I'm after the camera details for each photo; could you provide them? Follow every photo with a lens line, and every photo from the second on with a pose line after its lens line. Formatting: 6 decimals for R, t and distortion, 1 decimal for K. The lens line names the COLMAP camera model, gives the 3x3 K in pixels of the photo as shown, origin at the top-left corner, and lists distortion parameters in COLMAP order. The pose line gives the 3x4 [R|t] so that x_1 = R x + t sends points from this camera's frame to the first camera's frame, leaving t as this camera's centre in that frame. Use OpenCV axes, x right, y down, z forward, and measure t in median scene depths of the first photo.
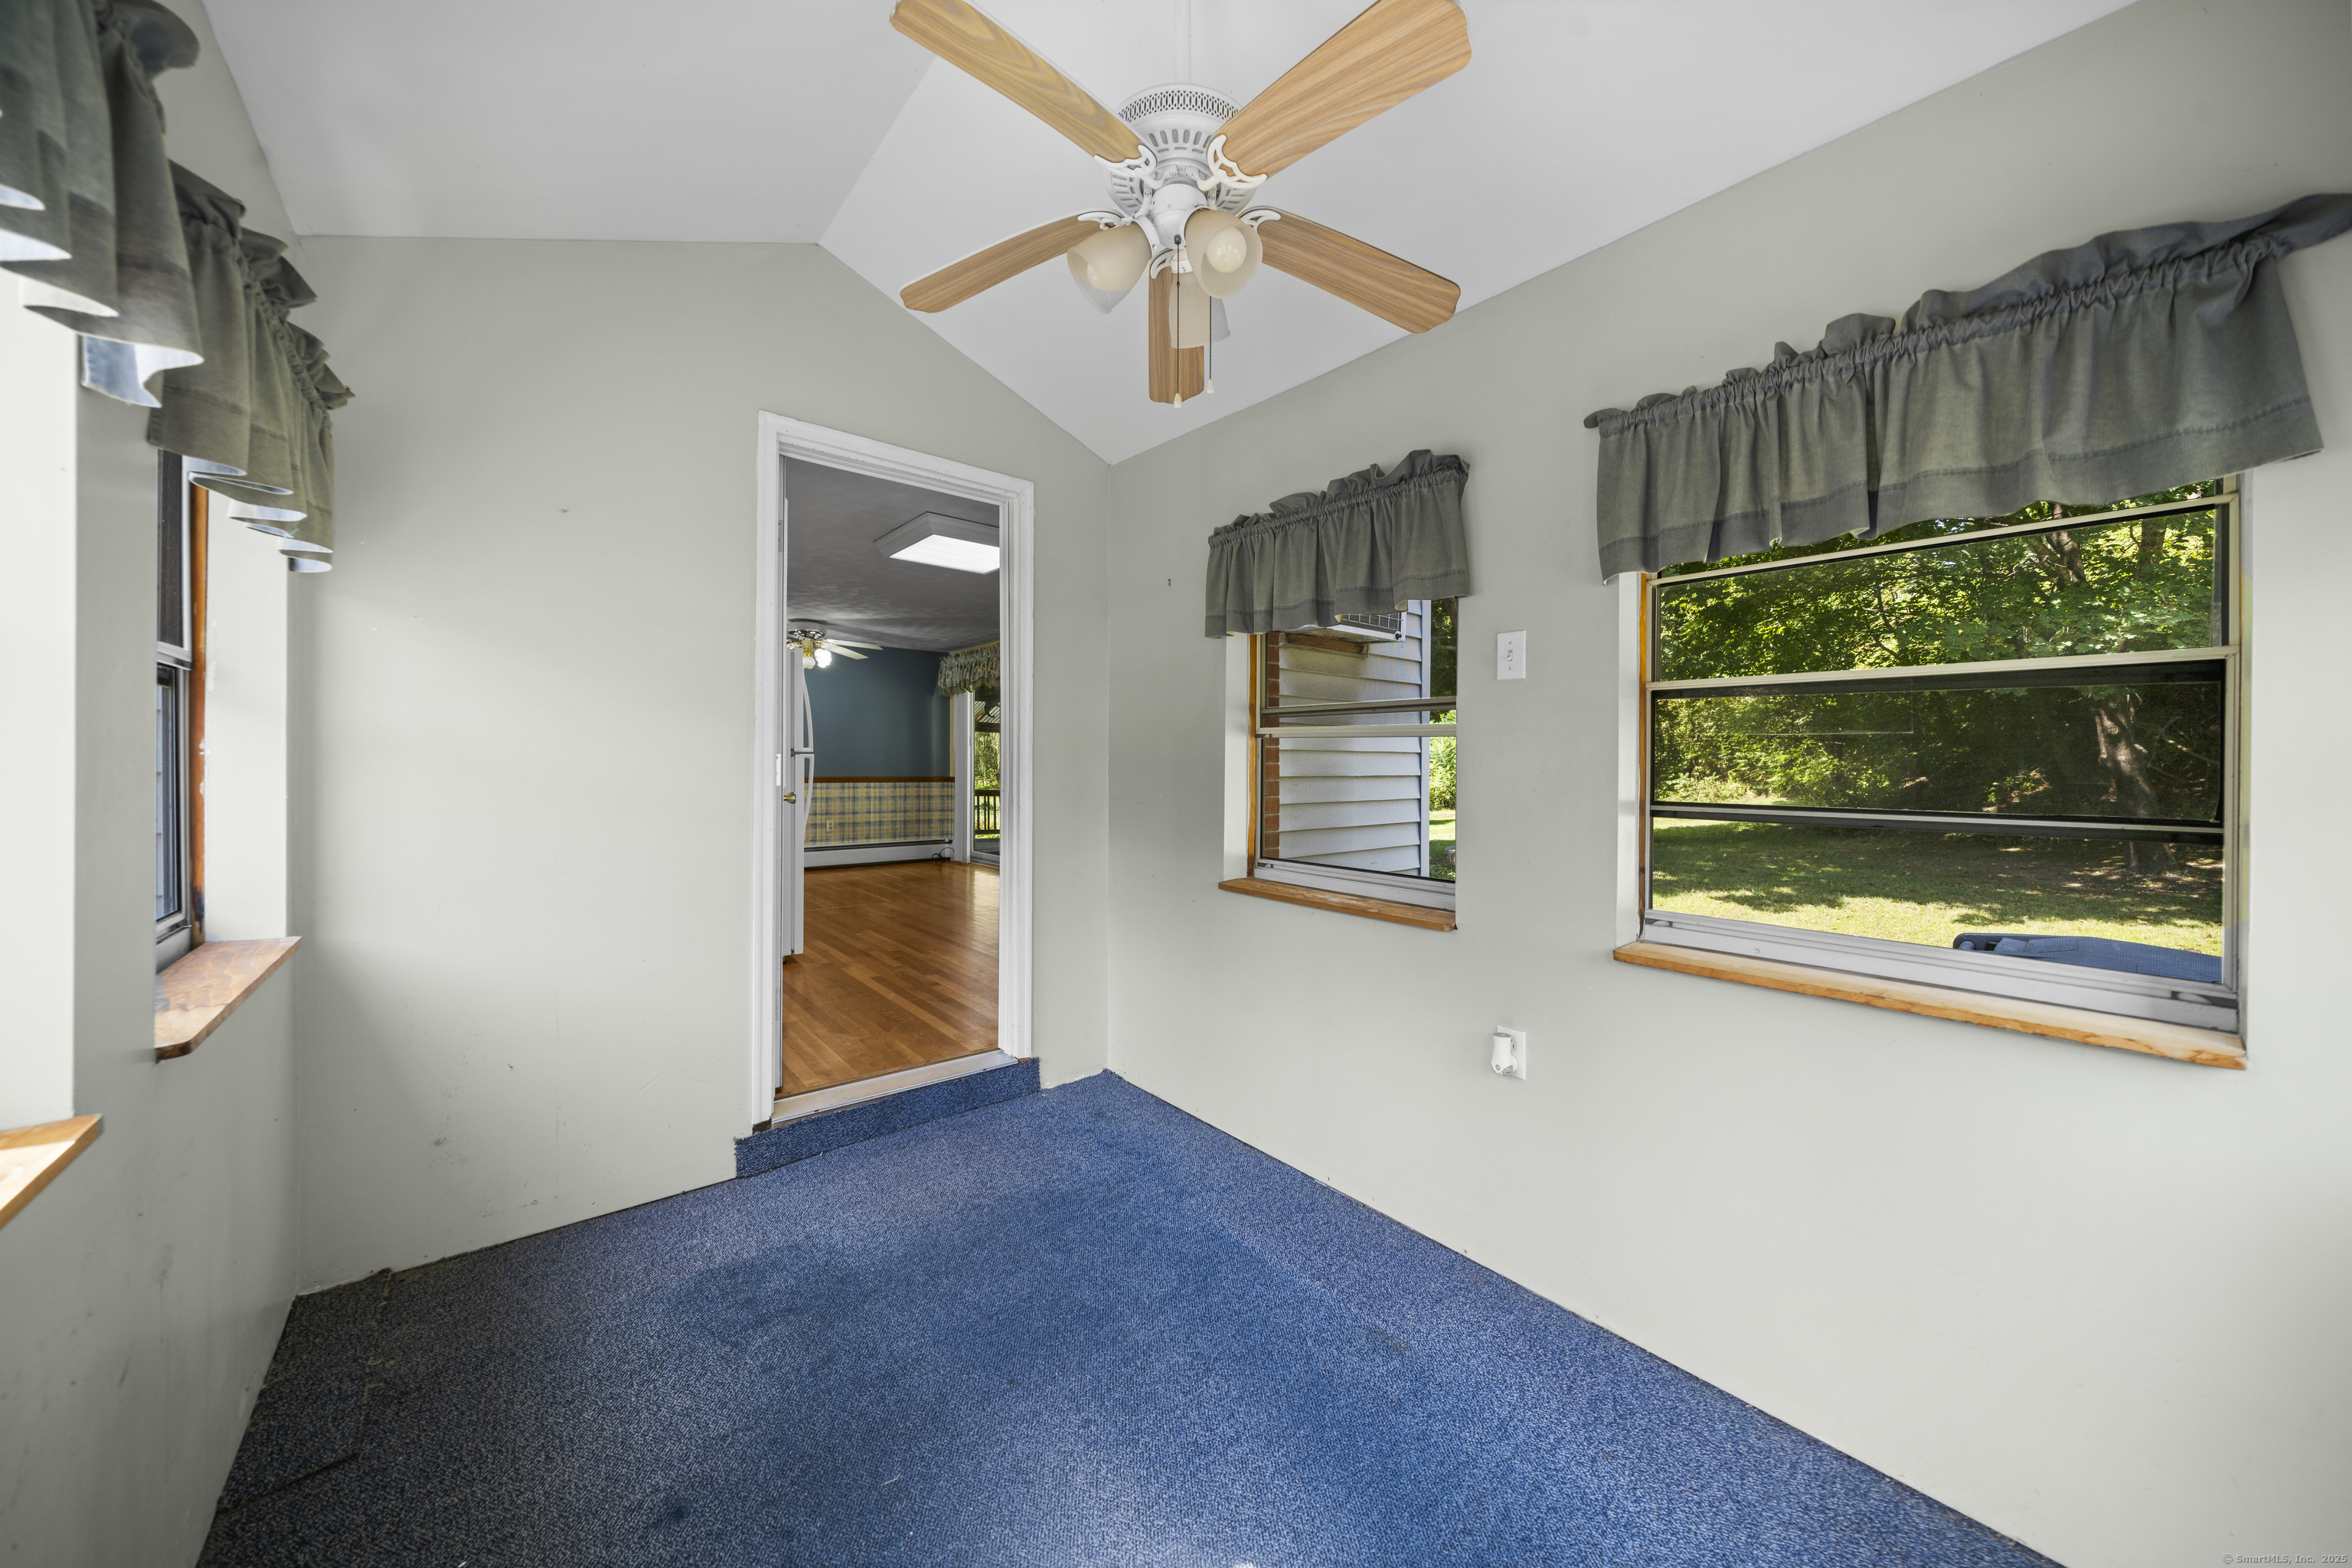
lens RADIAL K [[799.7, 0, 1172.3], [0, 799.7, 790.7], [0, 0, 1]] dist [-0.001605, -0.000165]
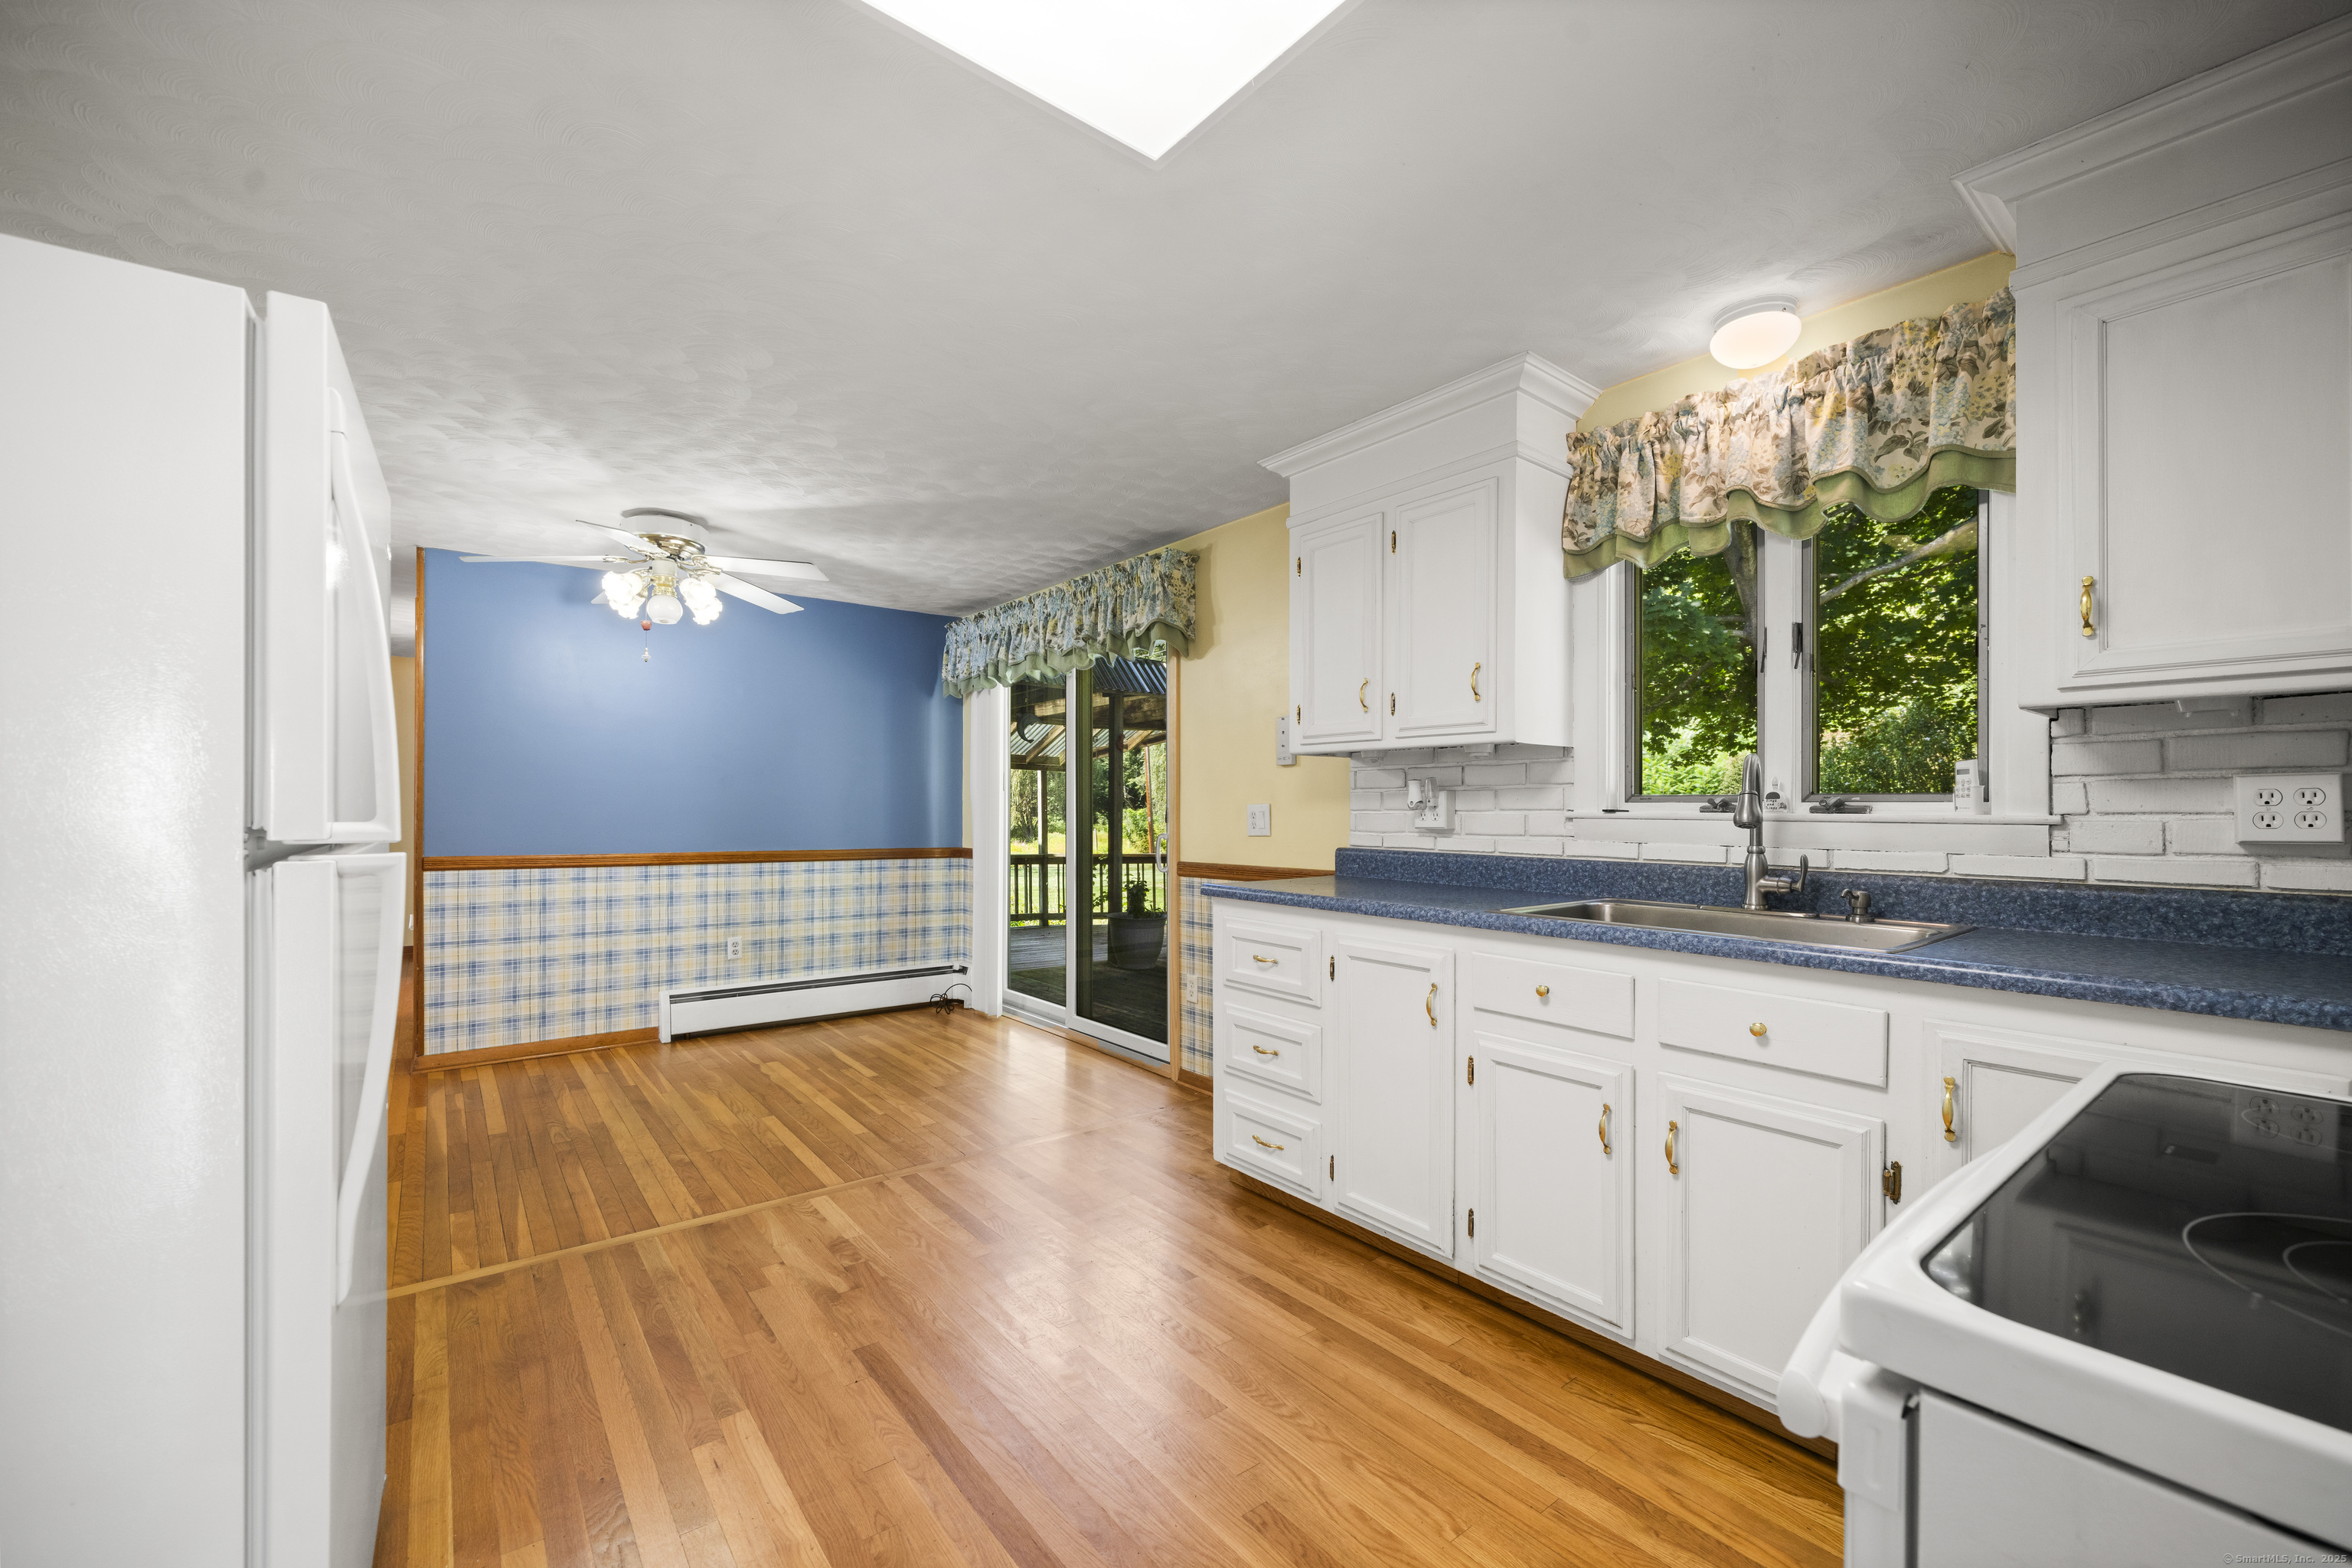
lens RADIAL K [[962.7, 0, 1169.7], [0, 962.7, 807.1], [0, 0, 1]] dist [-0.000824, -0.000097]
pose [[0.999471, -0.005592, -0.032049, -0.123591], [0.004516, 0.999426, -0.033564, -0.023277], [0.032218, 0.033401, 0.998923, 0.373469]]
